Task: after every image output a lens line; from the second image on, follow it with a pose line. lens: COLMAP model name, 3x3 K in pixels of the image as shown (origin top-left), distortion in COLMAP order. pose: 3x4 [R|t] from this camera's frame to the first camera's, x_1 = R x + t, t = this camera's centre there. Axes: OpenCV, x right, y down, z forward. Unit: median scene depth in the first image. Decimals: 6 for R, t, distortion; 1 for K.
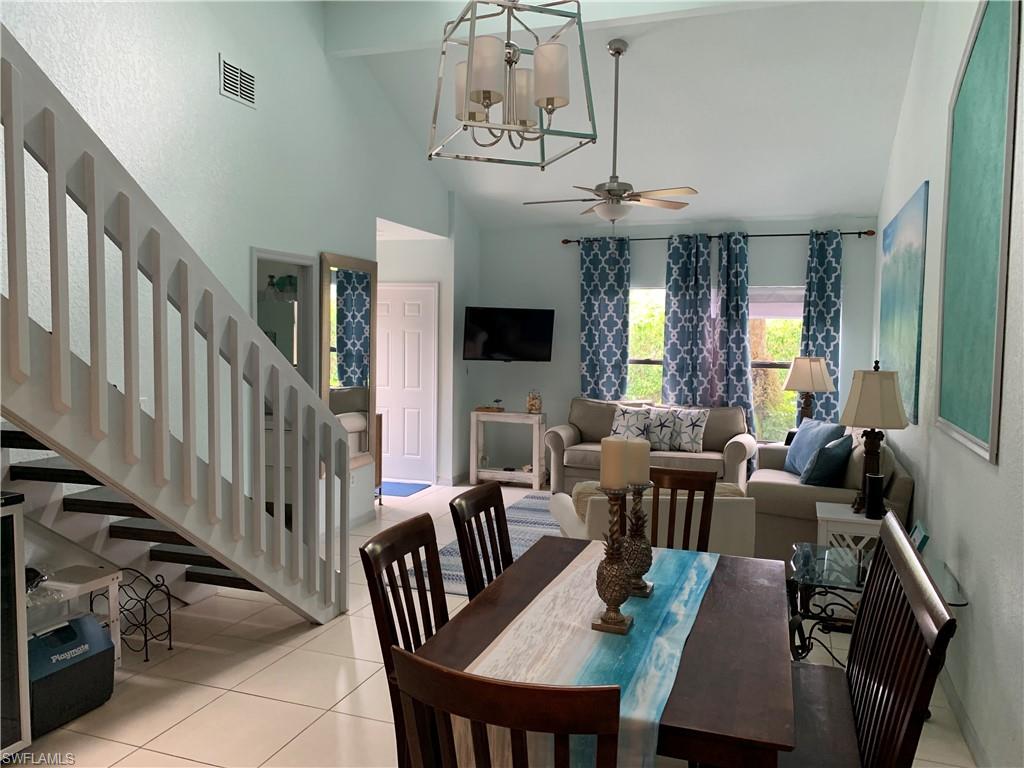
lens RADIAL K [[782.6, 0, 505.6], [0, 782.6, 378.3], [0, 0, 1]] dist [0.057325, -0.076817]
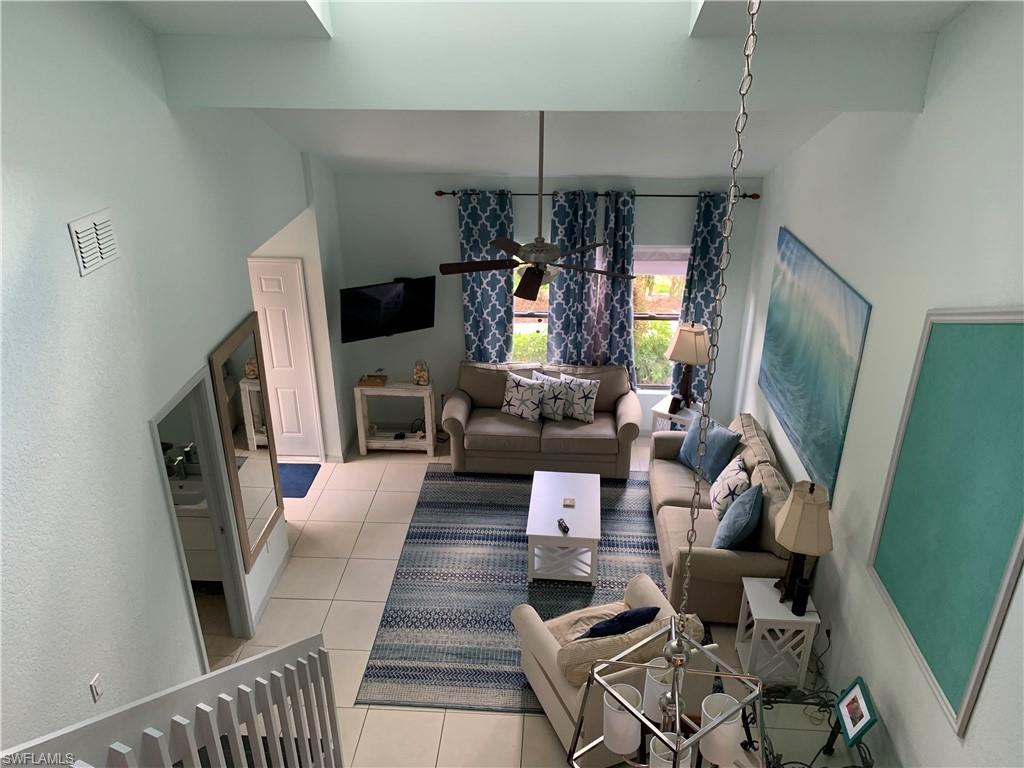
lens RADIAL K [[782.6, 0, 504.1], [0, 782.6, 386.1], [0, 0, 1]] dist [0.057325, -0.076817]
pose [[0.959661, -0.136169, 0.245985, -0.108508], [0.032849, 0.923205, 0.382902, -0.332434], [-0.279234, -0.359376, 0.890436, 0.114541]]
